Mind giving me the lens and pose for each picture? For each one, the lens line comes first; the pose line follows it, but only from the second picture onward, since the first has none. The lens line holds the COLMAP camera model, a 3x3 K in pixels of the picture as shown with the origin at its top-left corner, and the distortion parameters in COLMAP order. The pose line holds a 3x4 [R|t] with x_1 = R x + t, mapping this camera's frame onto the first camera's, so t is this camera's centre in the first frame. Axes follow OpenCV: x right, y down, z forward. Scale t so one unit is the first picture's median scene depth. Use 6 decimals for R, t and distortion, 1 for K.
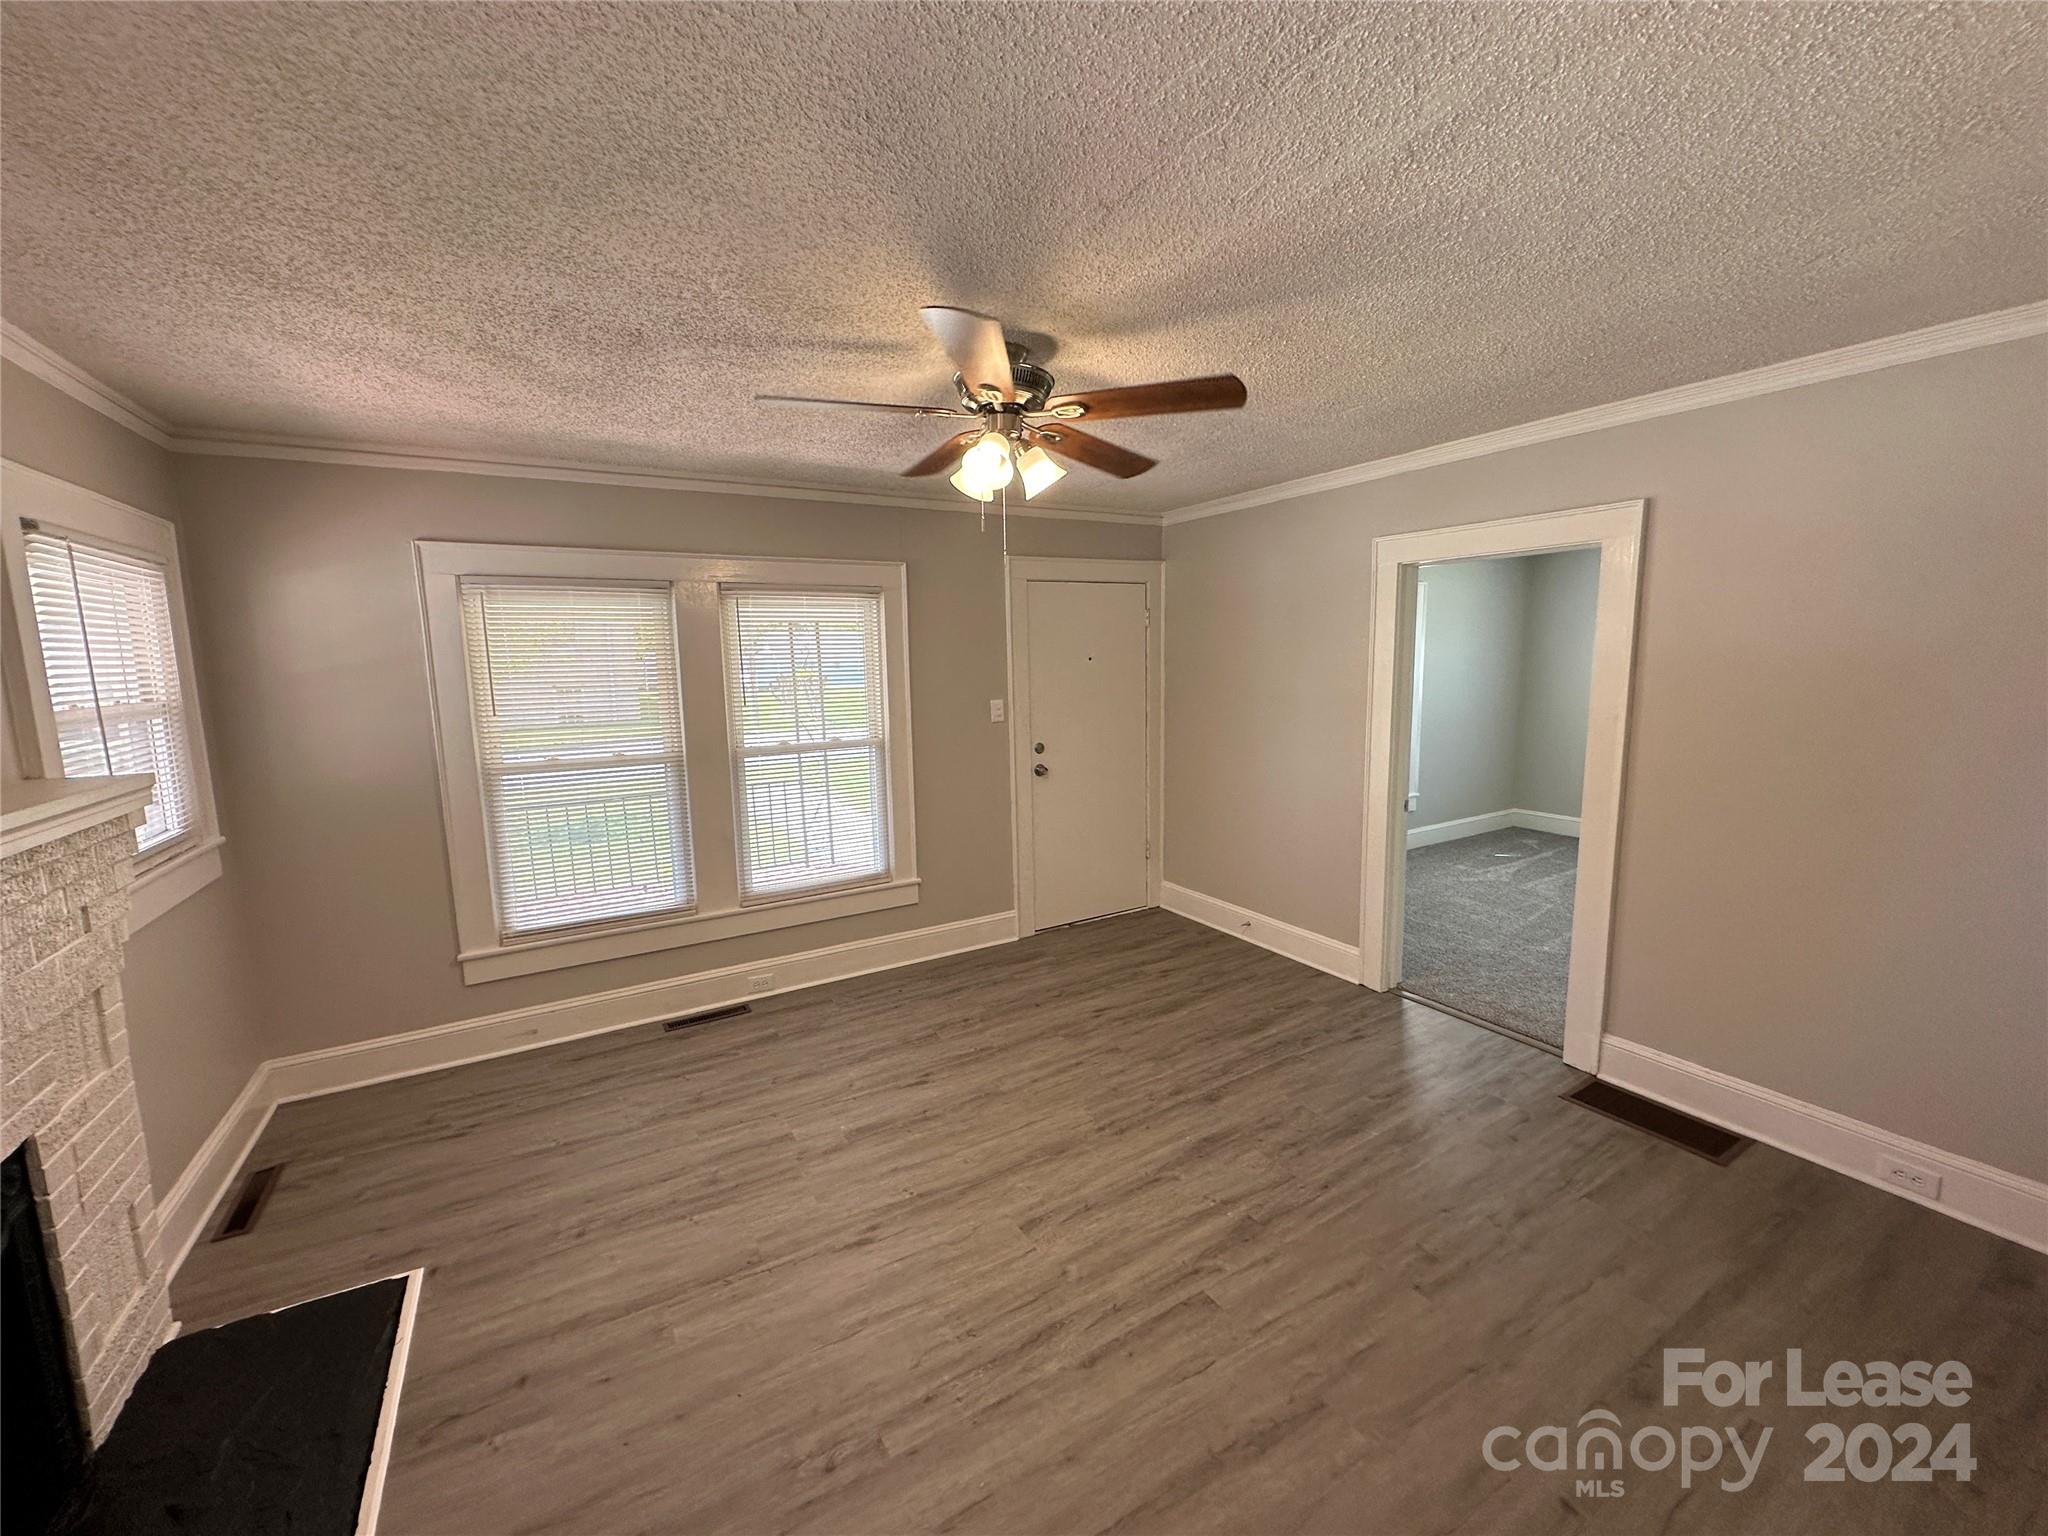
lens RADIAL K [[816.9, 0, 1021.3], [0, 816.9, 772.0], [0, 0, 1]] dist [0.001186, 0.000335]
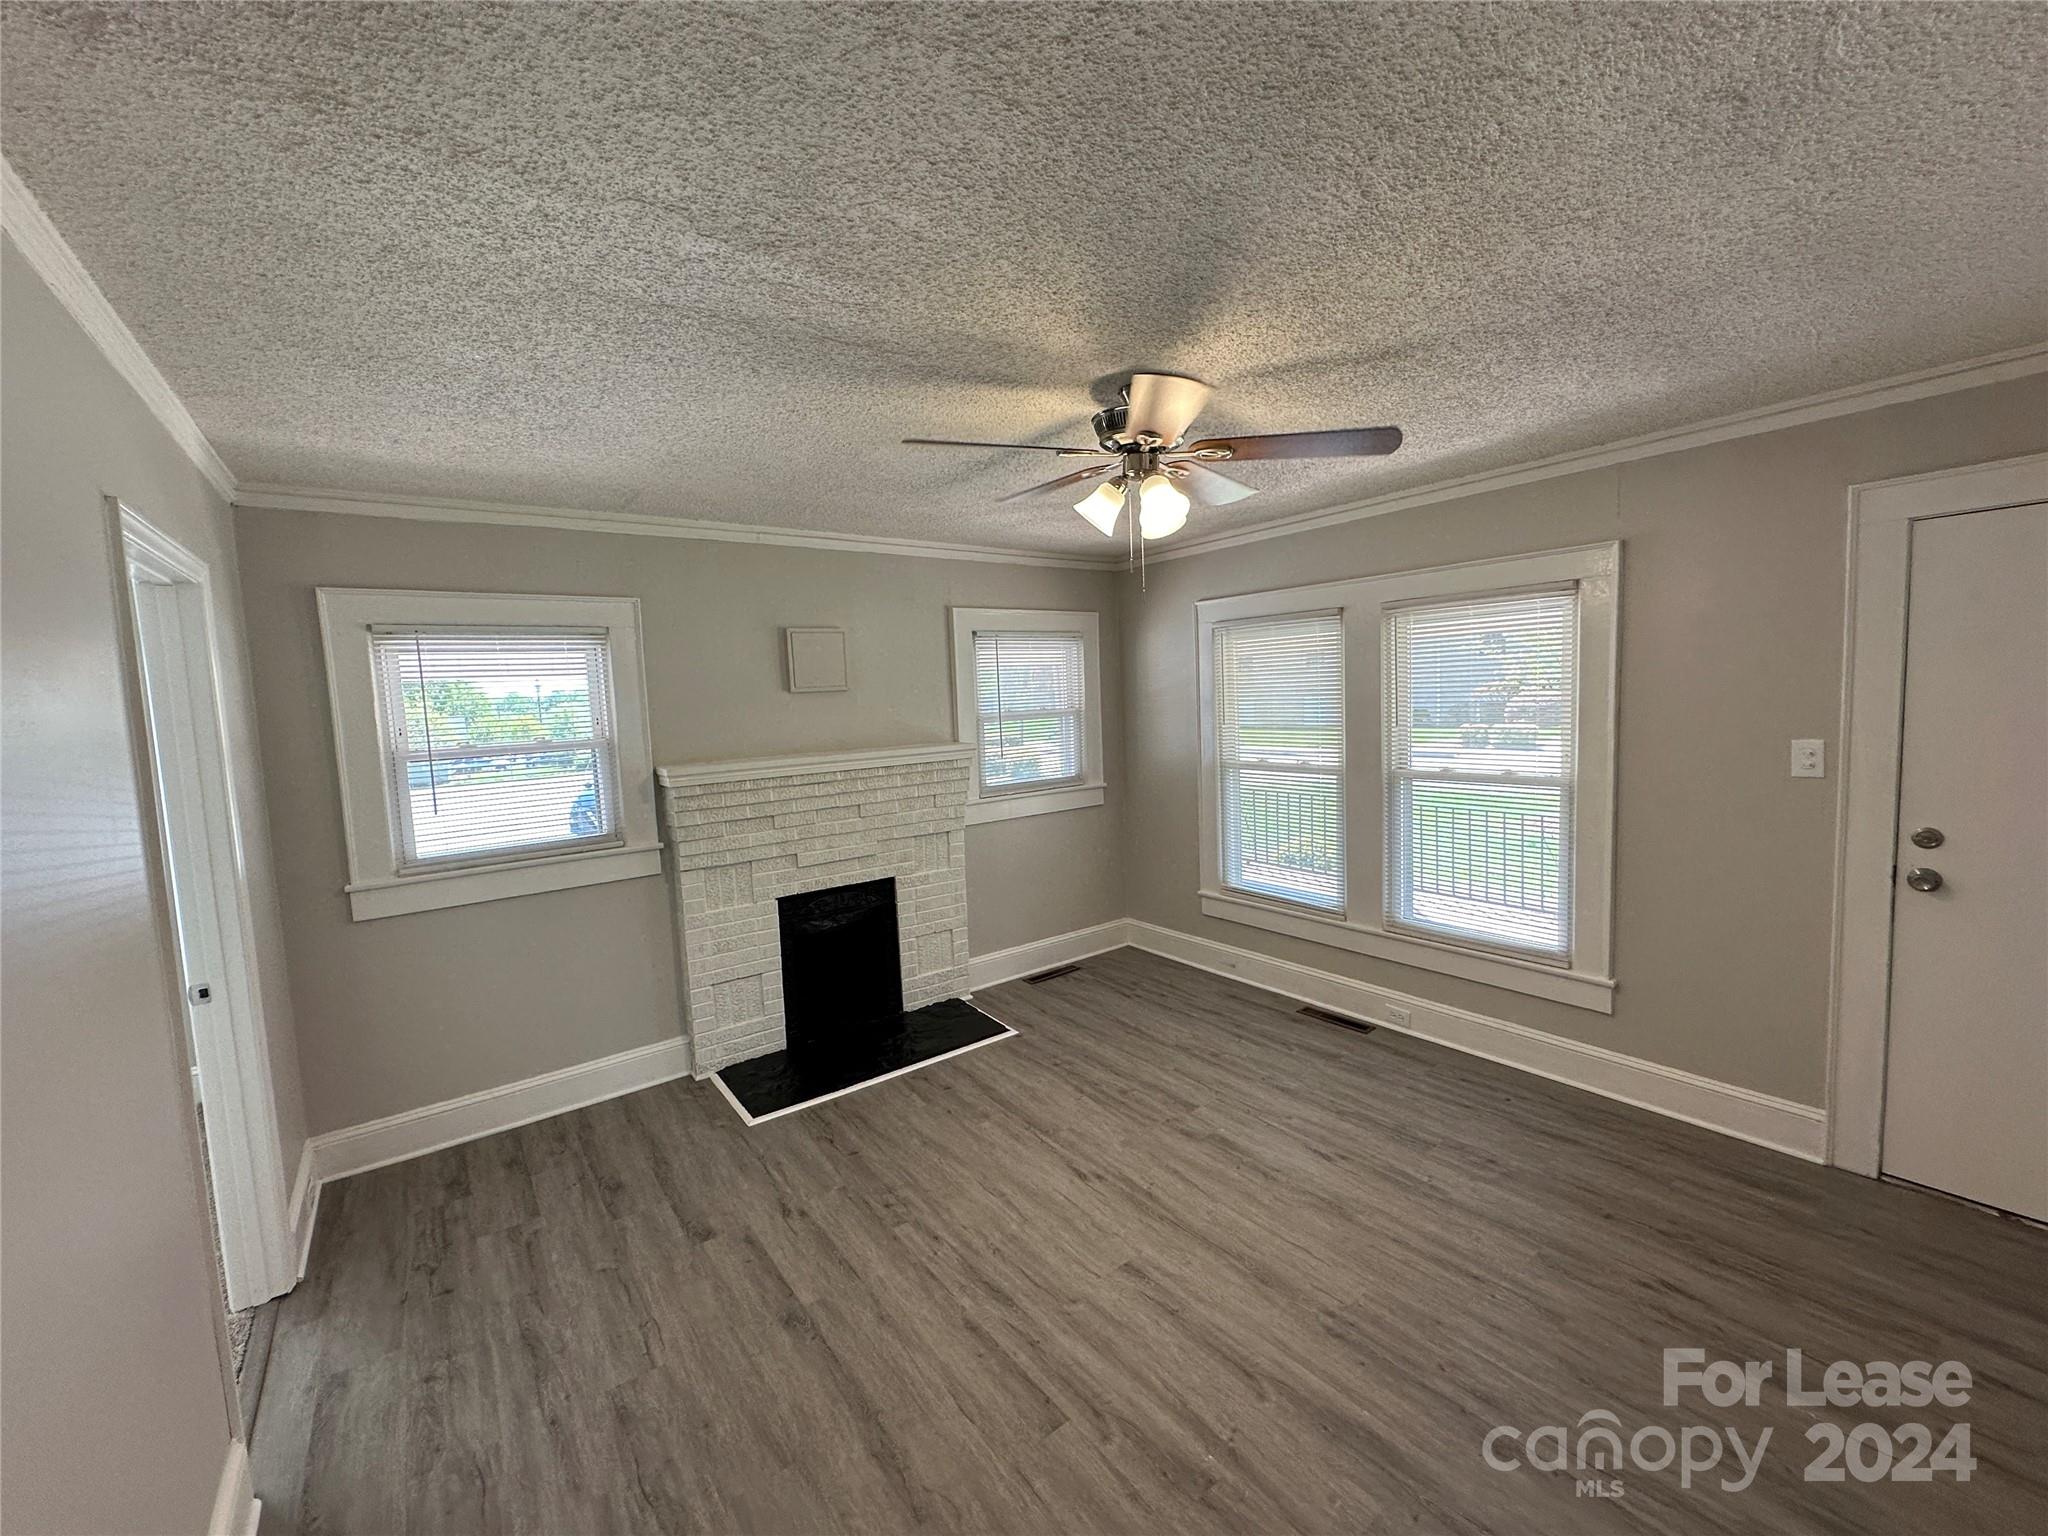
lens RADIAL K [[816.9, 0, 1023.4], [0, 816.9, 771.8], [0, 0, 1]] dist [0.001186, 0.000335]
pose [[0.110970, 0.110637, -0.987646, 0.732937], [-0.102631, 0.989747, 0.099340, -0.100090], [0.988510, 0.090340, 0.121187, 0.567623]]
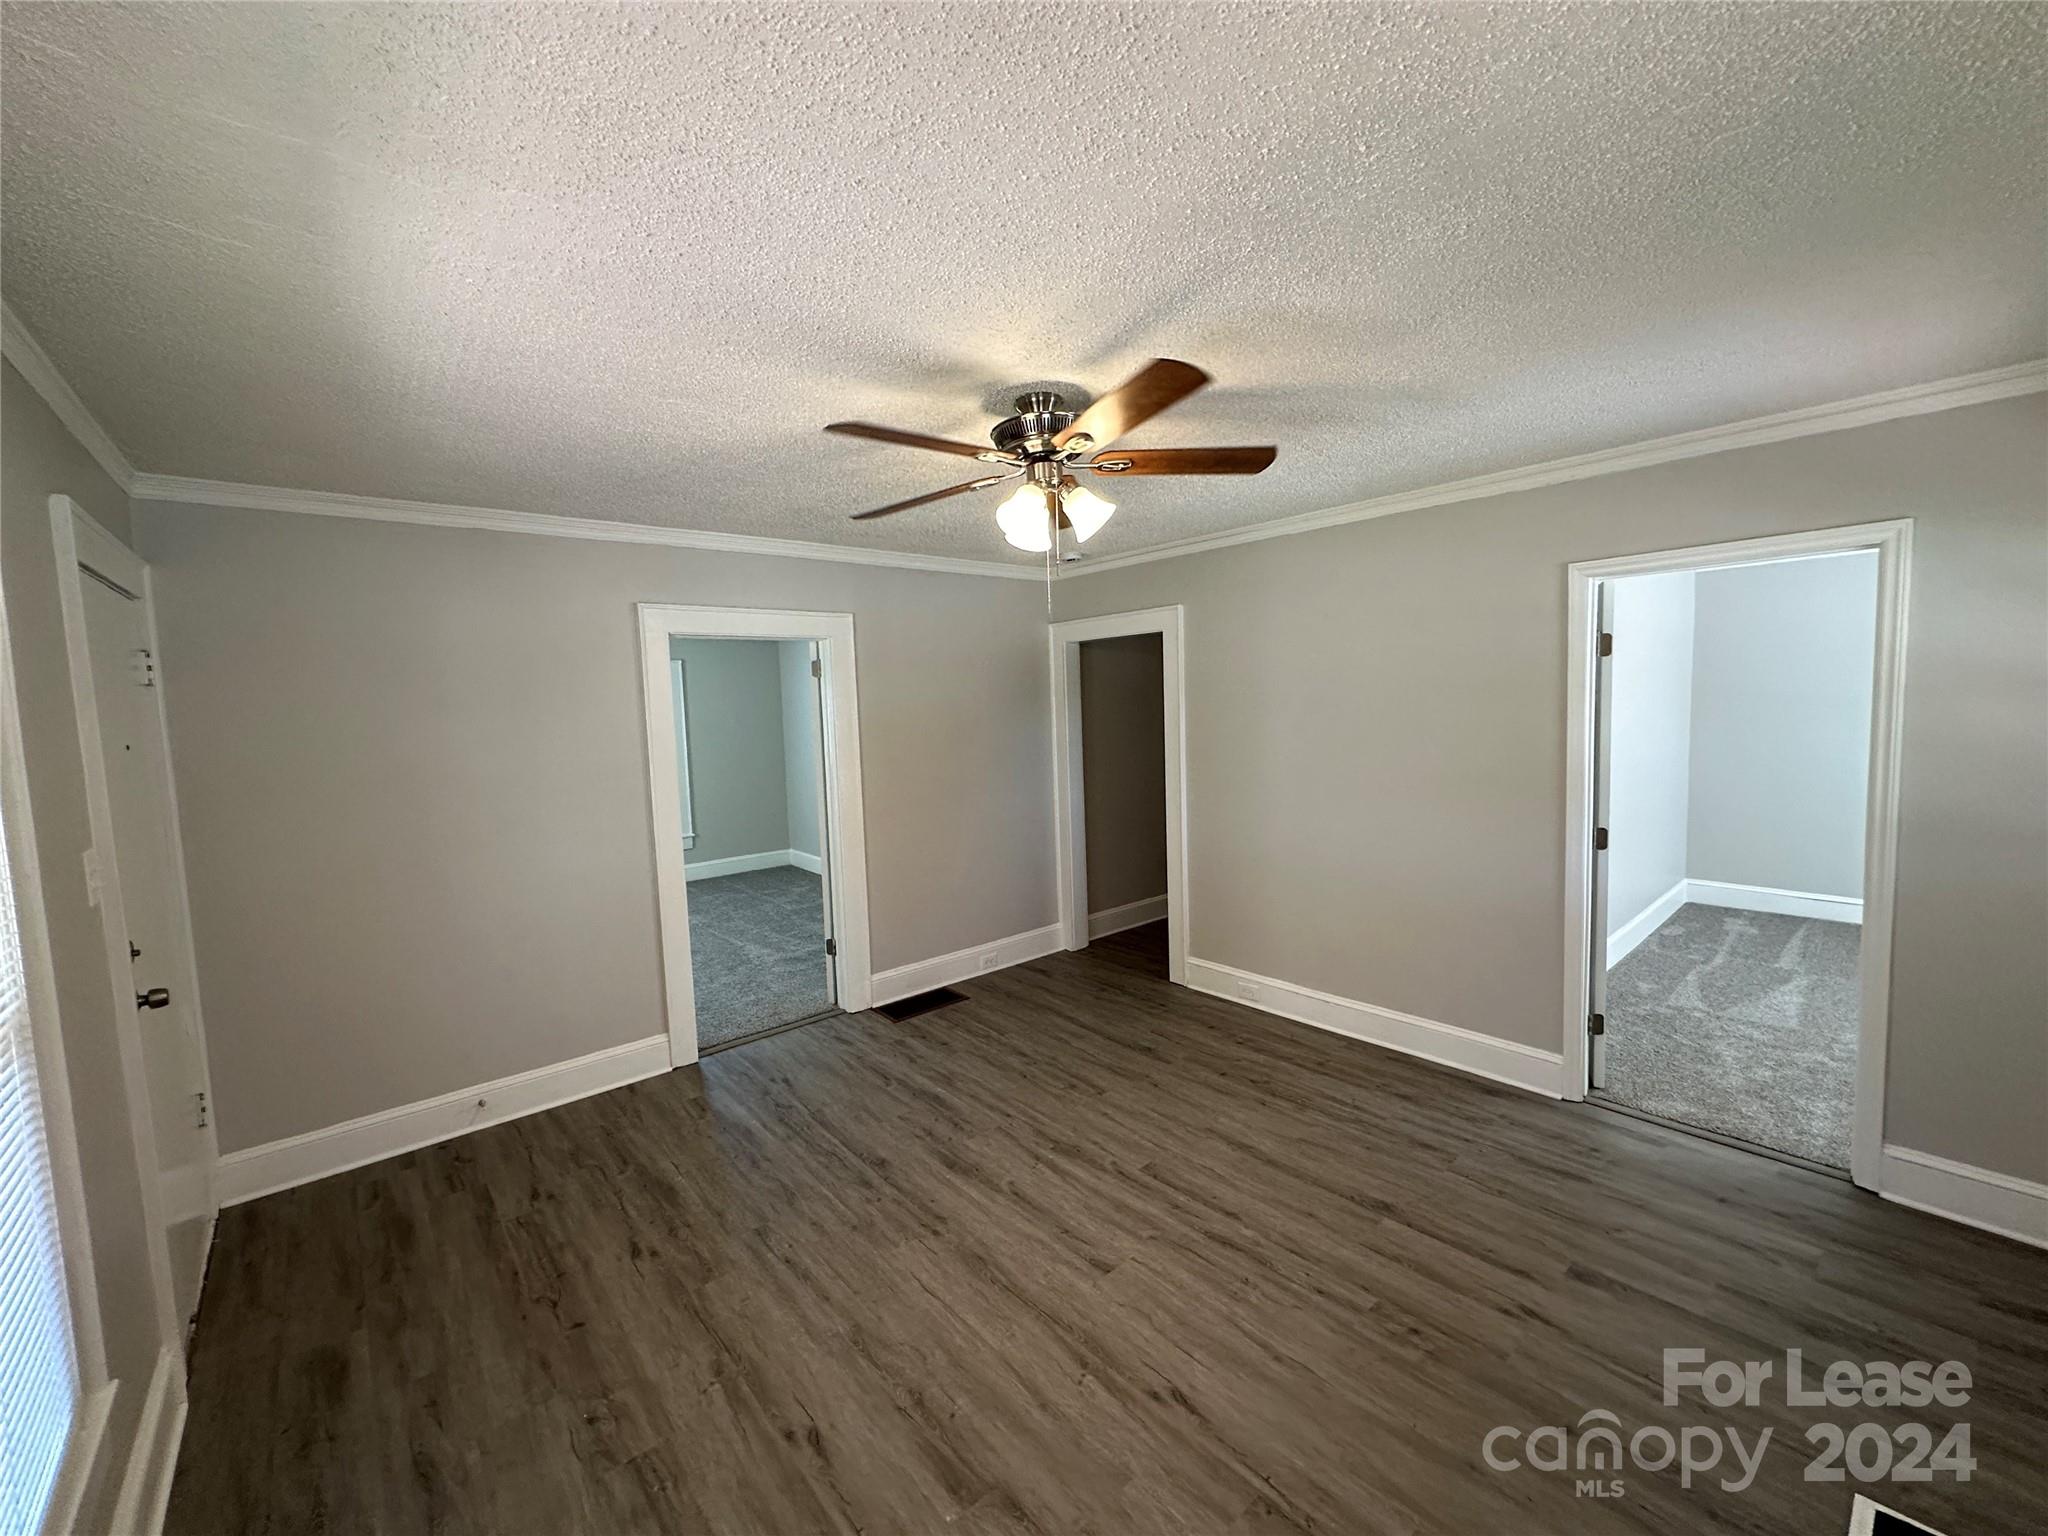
lens RADIAL K [[816.9, 0, 1022.6], [0, 816.9, 763.5], [0, 0, 1]] dist [0.001186, 0.000335]
pose [[-0.173468, -0.051138, 0.983511, -0.756039], [0.179159, 0.980349, 0.082573, -0.123464], [-0.968406, 0.190528, -0.160898, 0.926419]]
